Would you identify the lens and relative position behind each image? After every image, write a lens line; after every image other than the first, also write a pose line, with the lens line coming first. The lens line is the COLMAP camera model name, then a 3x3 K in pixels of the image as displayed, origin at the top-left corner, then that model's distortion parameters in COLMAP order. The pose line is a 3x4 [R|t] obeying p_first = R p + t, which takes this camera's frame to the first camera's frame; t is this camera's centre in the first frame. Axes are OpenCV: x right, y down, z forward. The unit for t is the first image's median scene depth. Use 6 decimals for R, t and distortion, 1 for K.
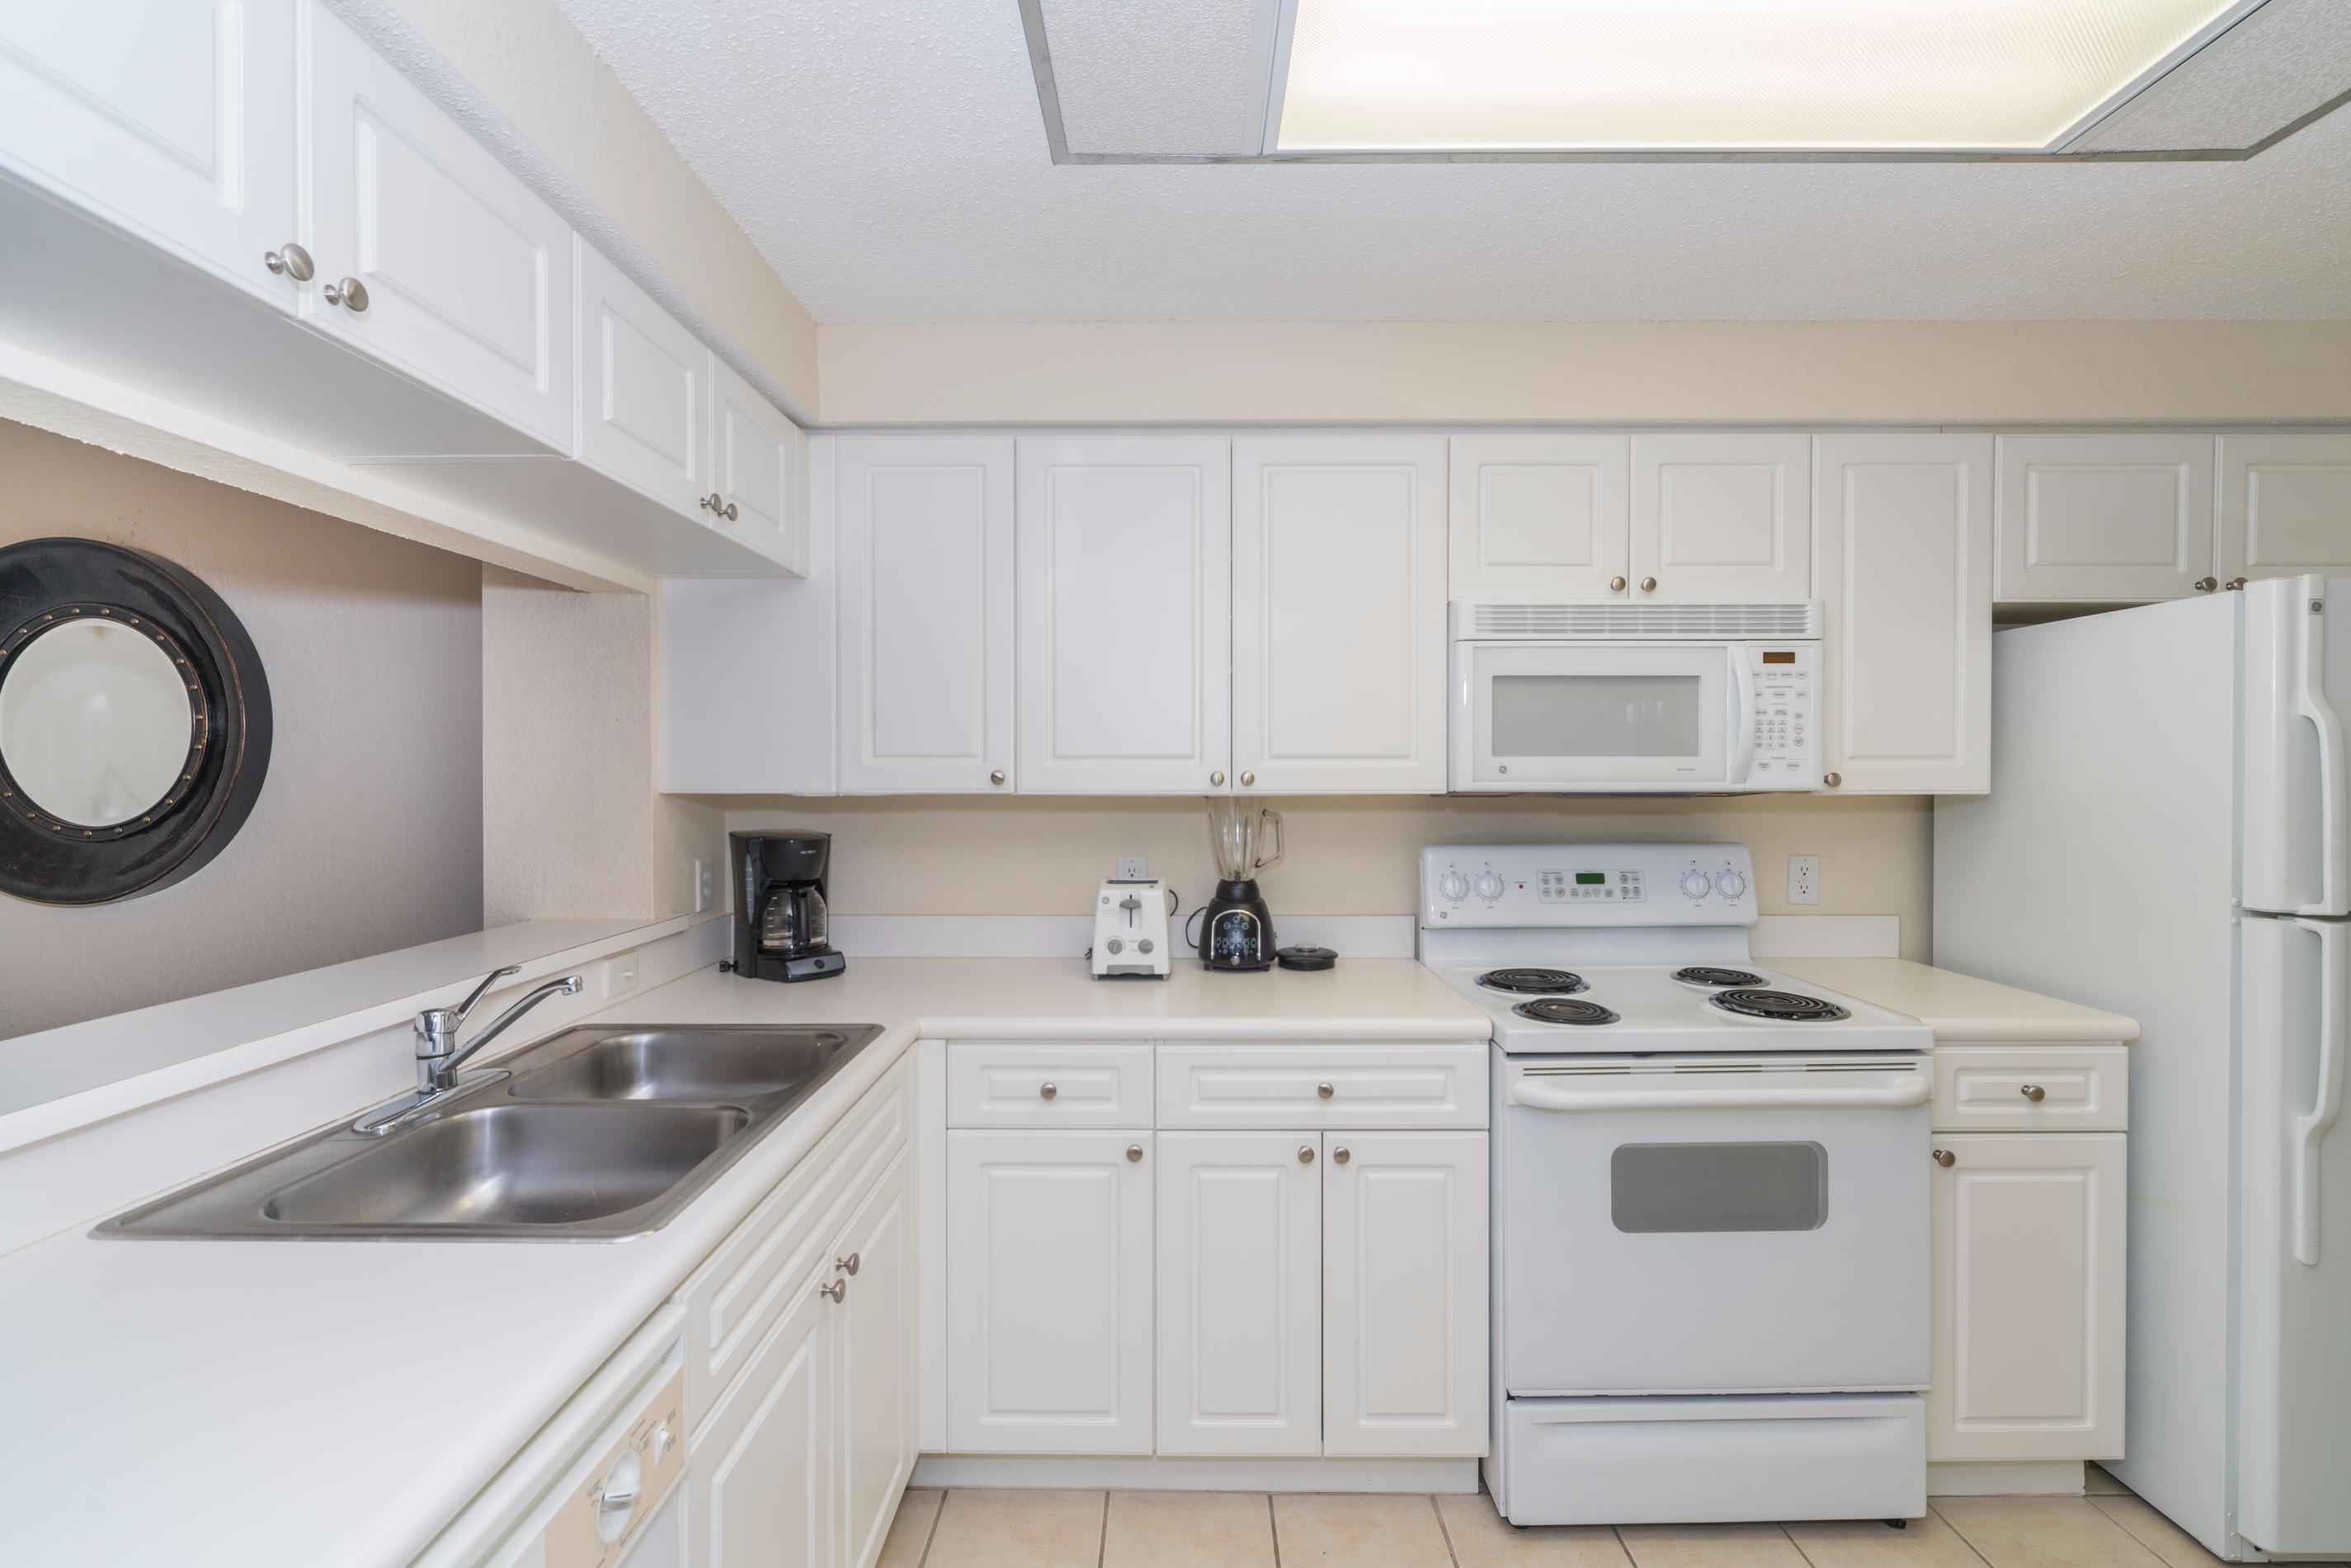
lens RADIAL K [[1022.4, 0, 1176.0], [0, 1022.4, 780.0], [0, 0, 1]] dist [-0.001914, -0.000485]
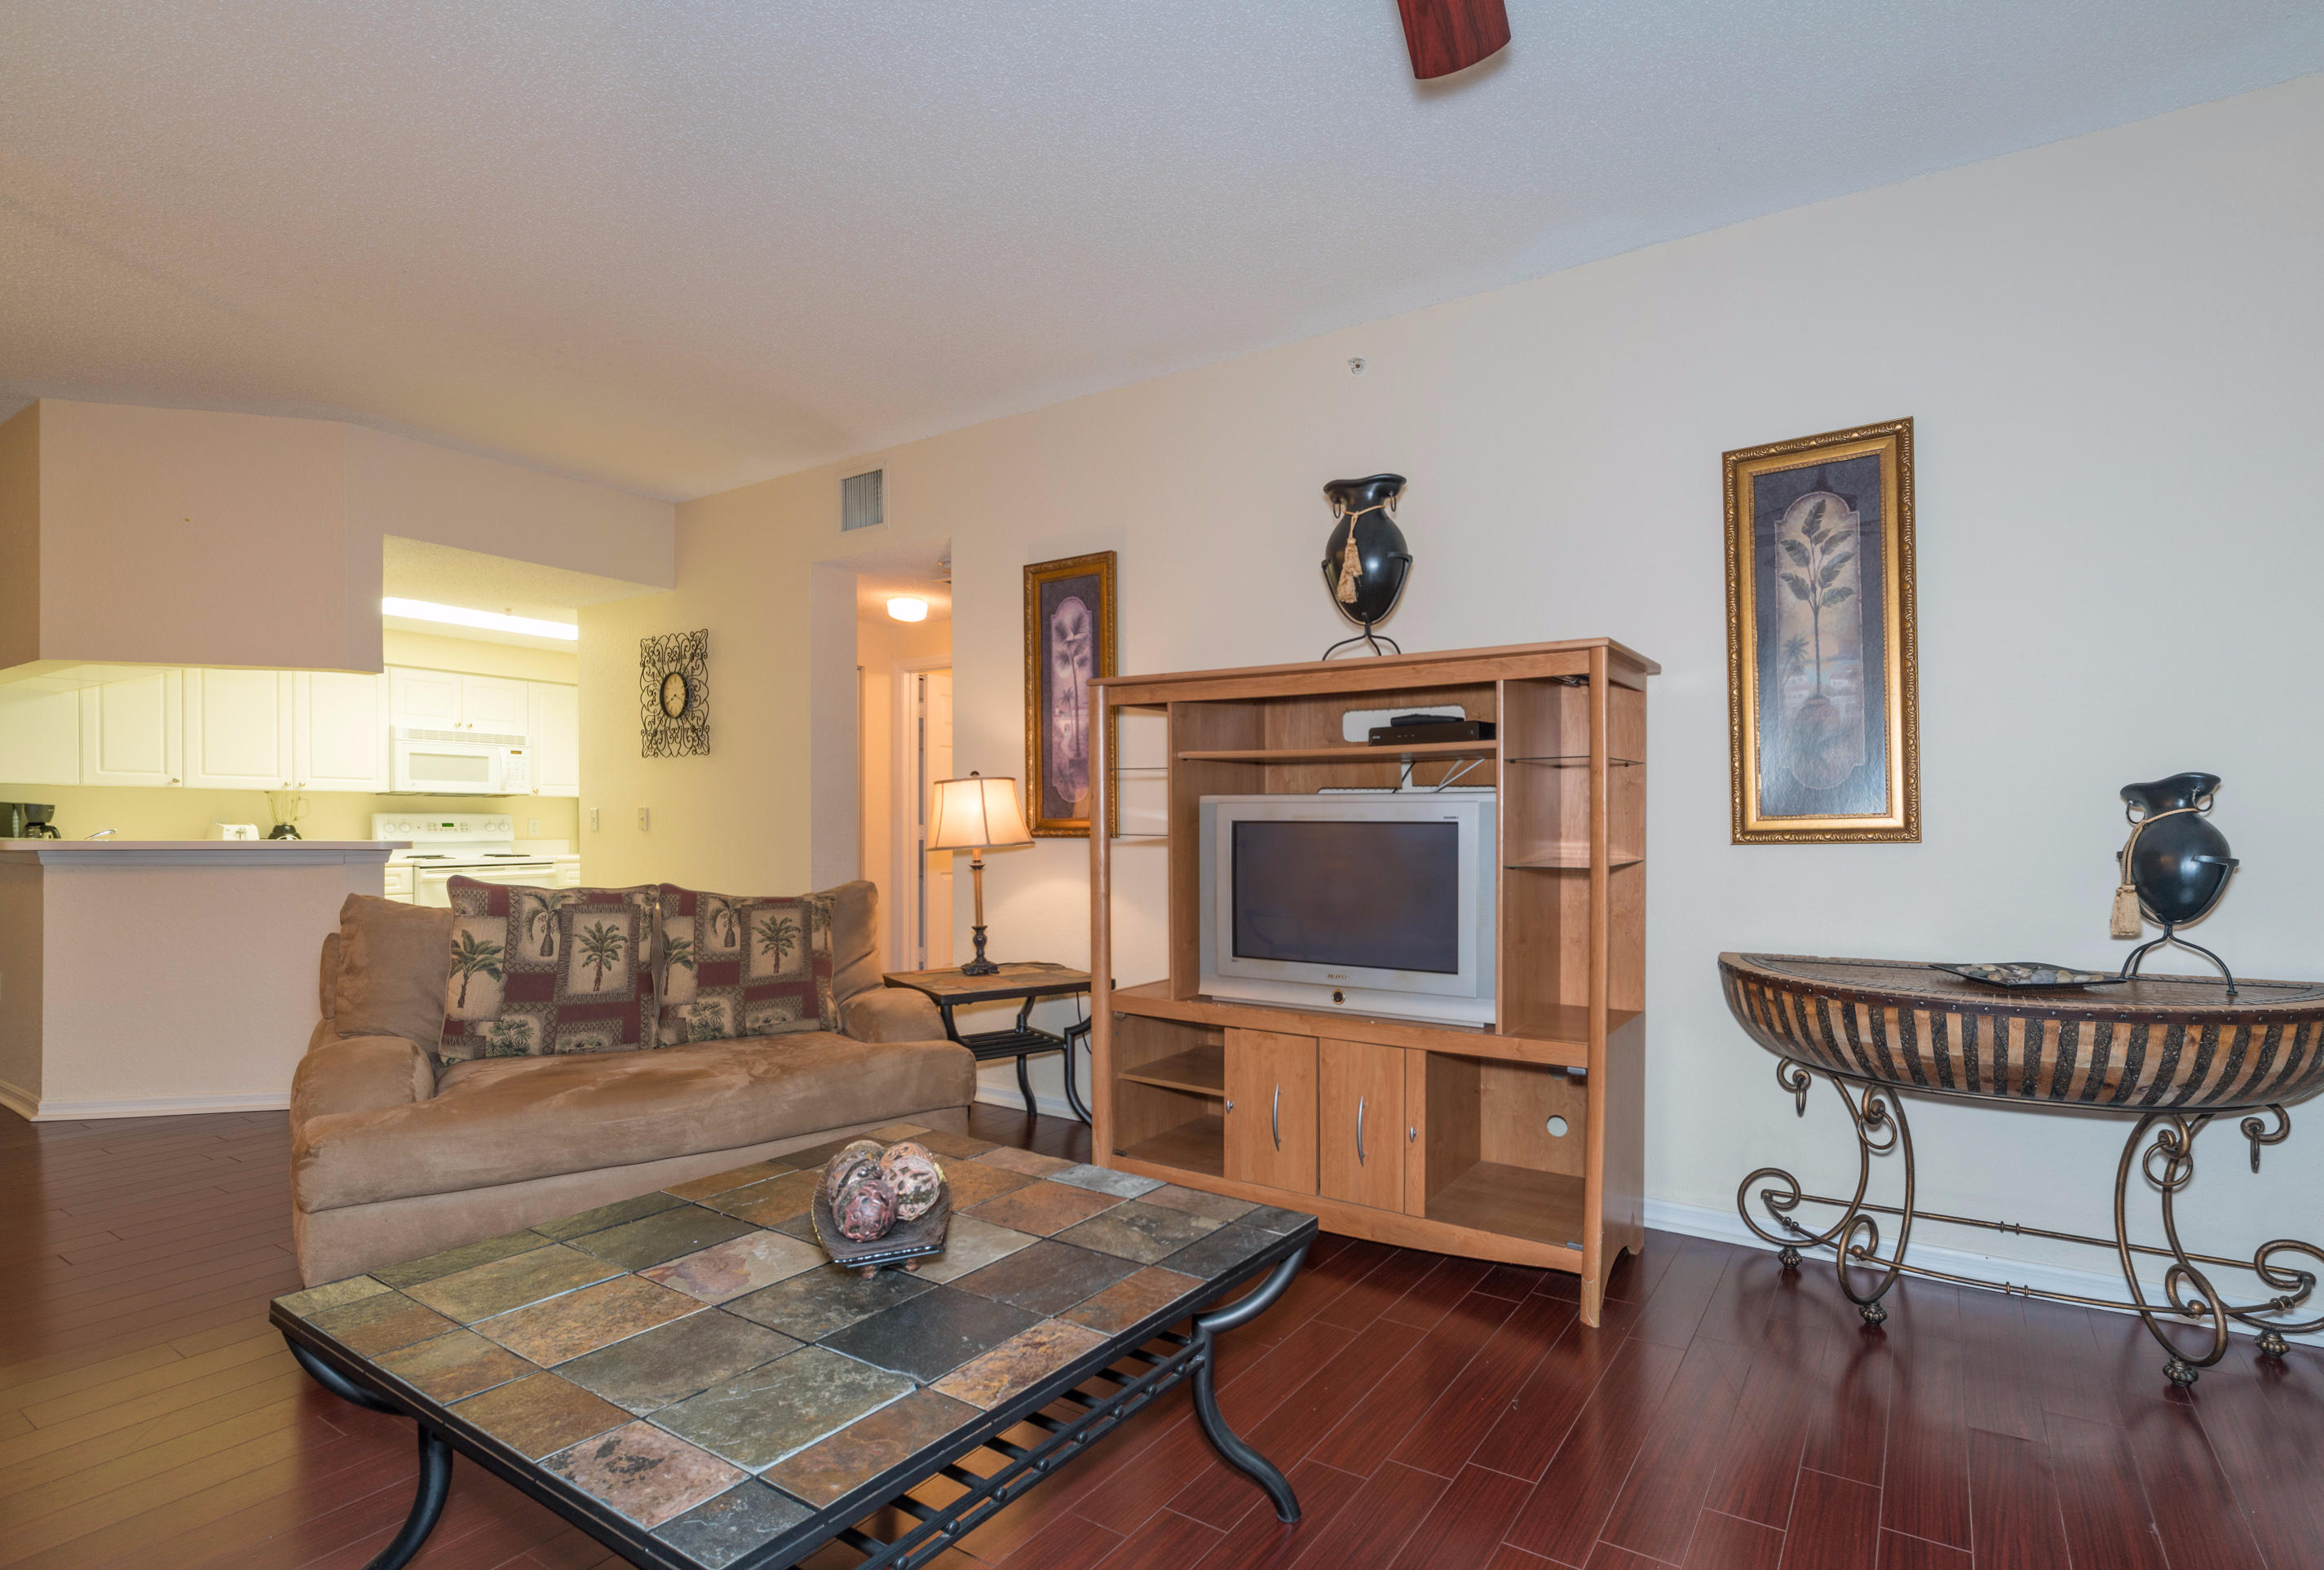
lens RADIAL K [[1097.6, 0, 1293.6], [0, 1097.6, 835.3], [0, 0, 1]] dist [-0.000913, -0.000830]
pose [[0.498834, -0.006344, 0.866674, -1.140716], [0.003358, 0.999980, 0.005387, 0.126707], [-0.866691, 0.000223, 0.498845, -2.742936]]
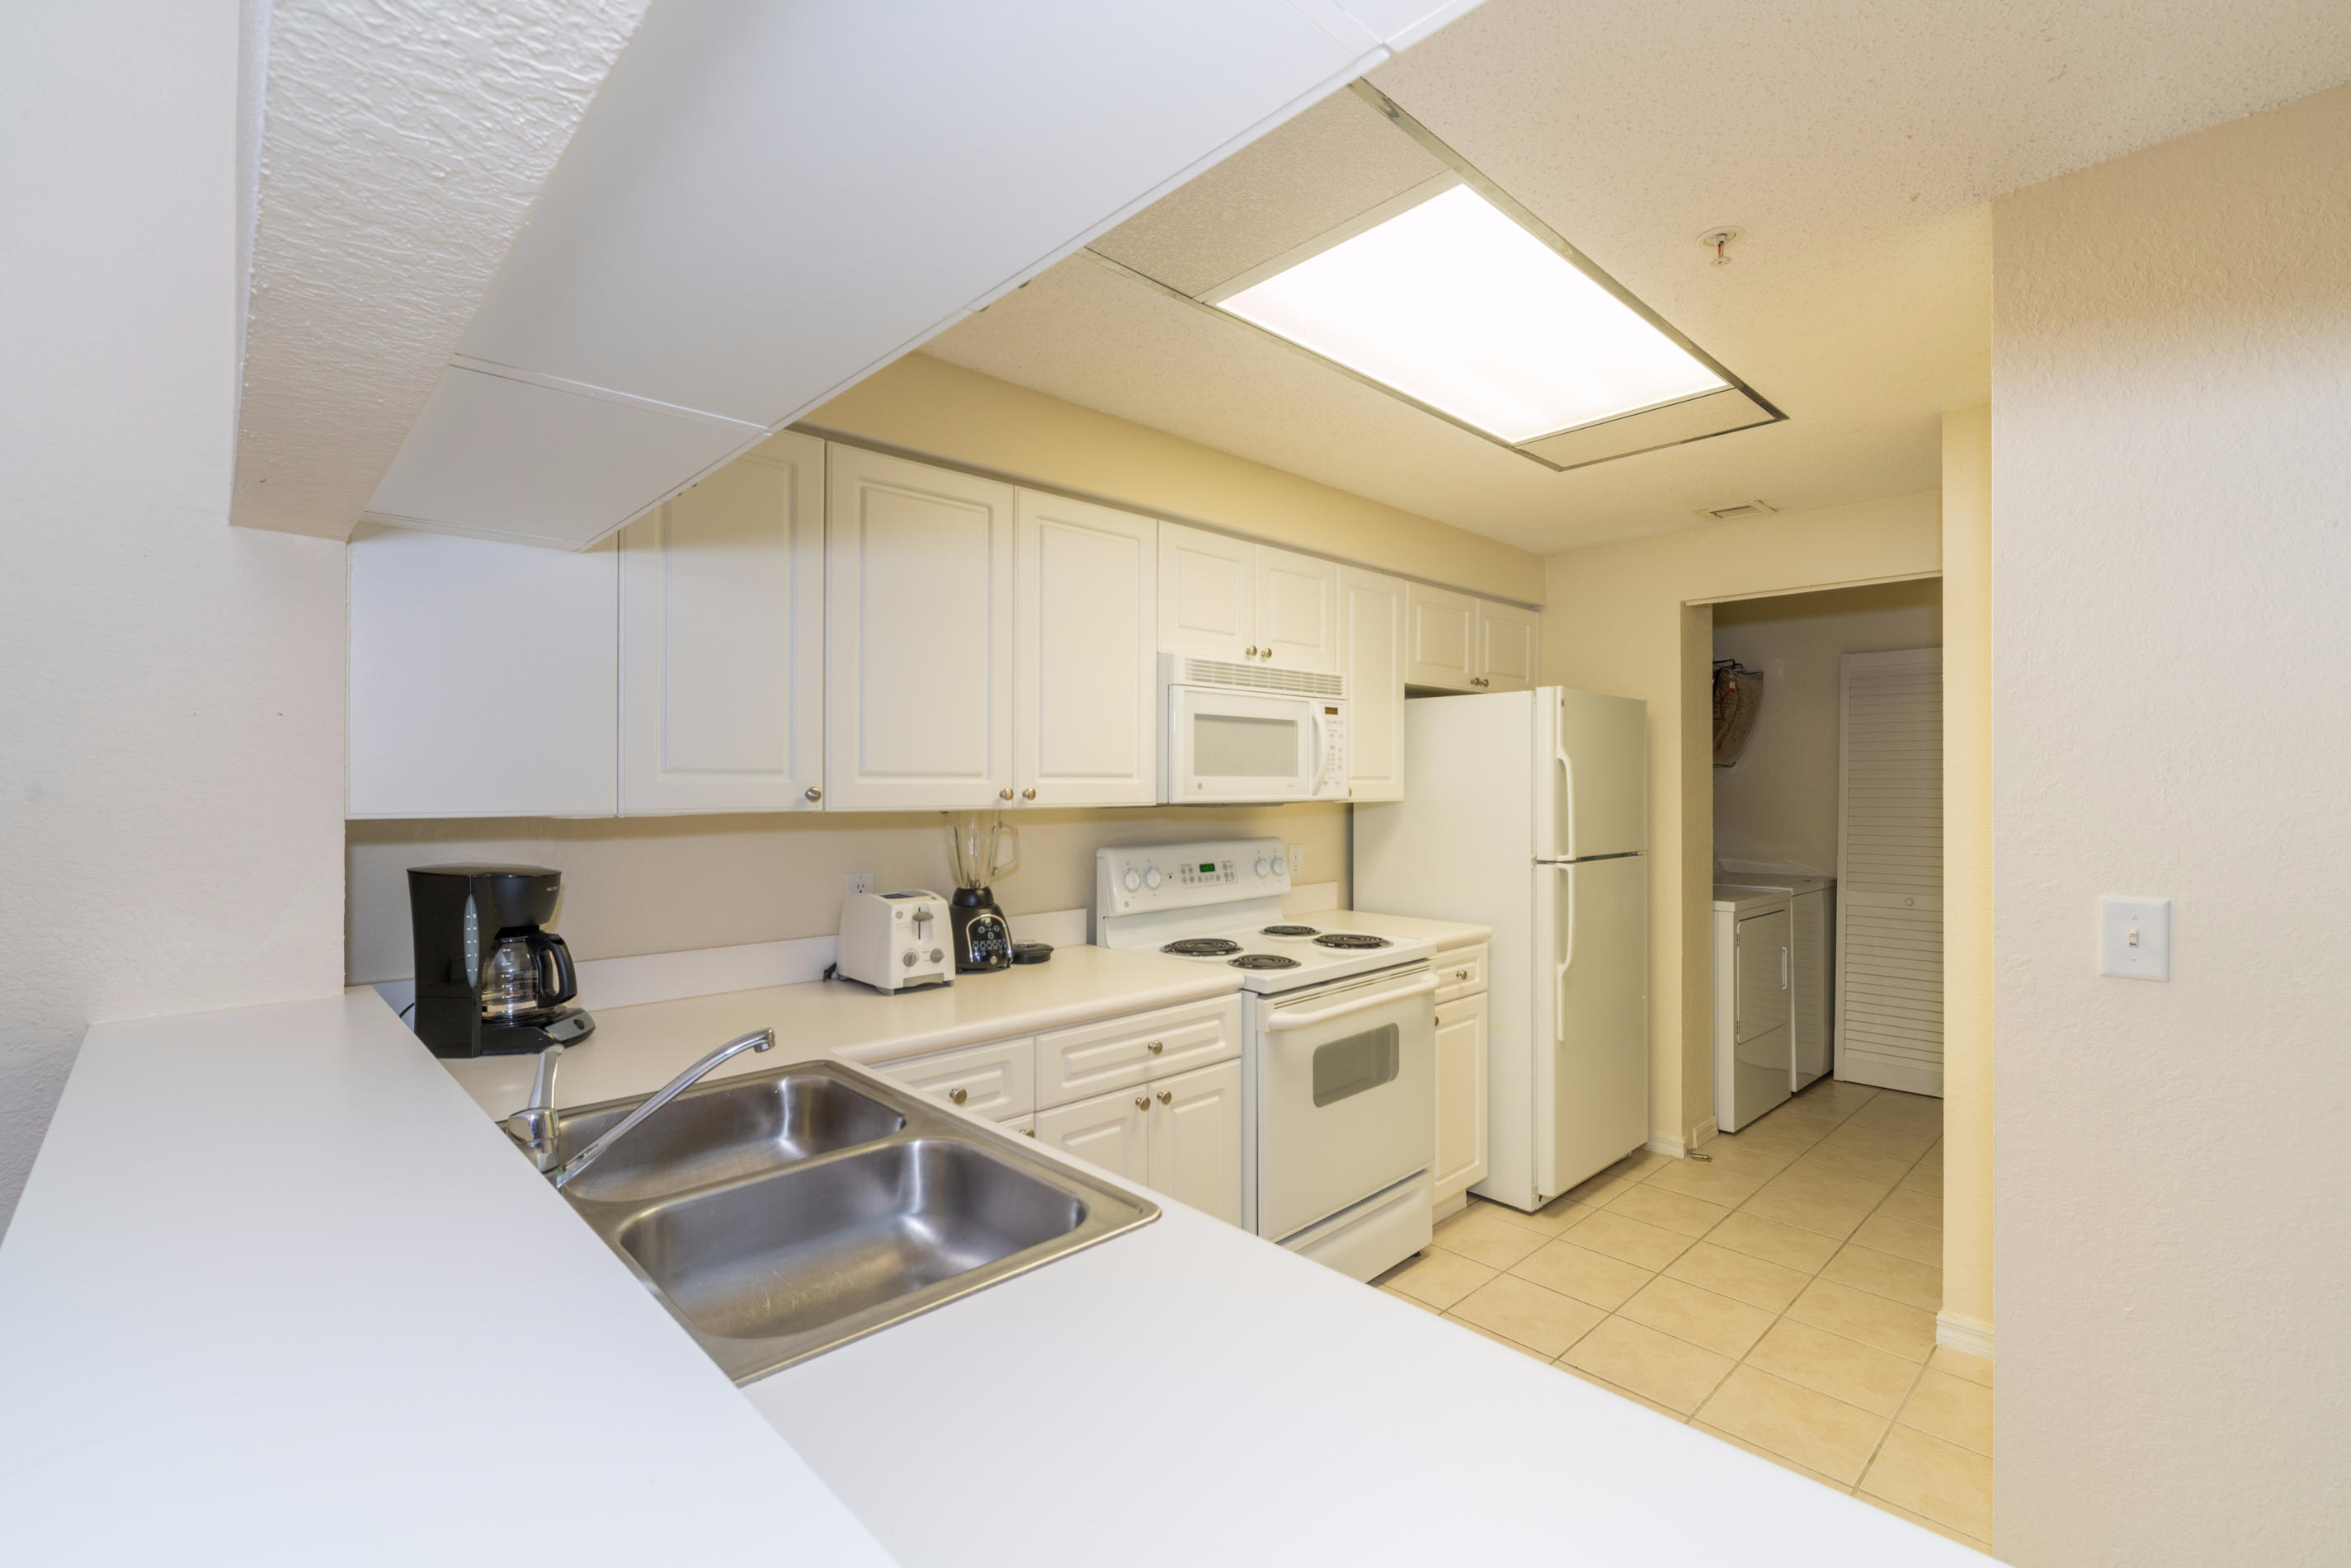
lens RADIAL K [[1022.4, 0, 1176.0], [0, 1022.4, 780.0], [0, 0, 1]] dist [-0.001914, -0.000485]
pose [[0.720997, 0.003177, 0.692931, -0.587478], [0.003494, 0.999960, -0.008220, -0.007107], [-0.692929, 0.008348, 0.720957, 0.079636]]
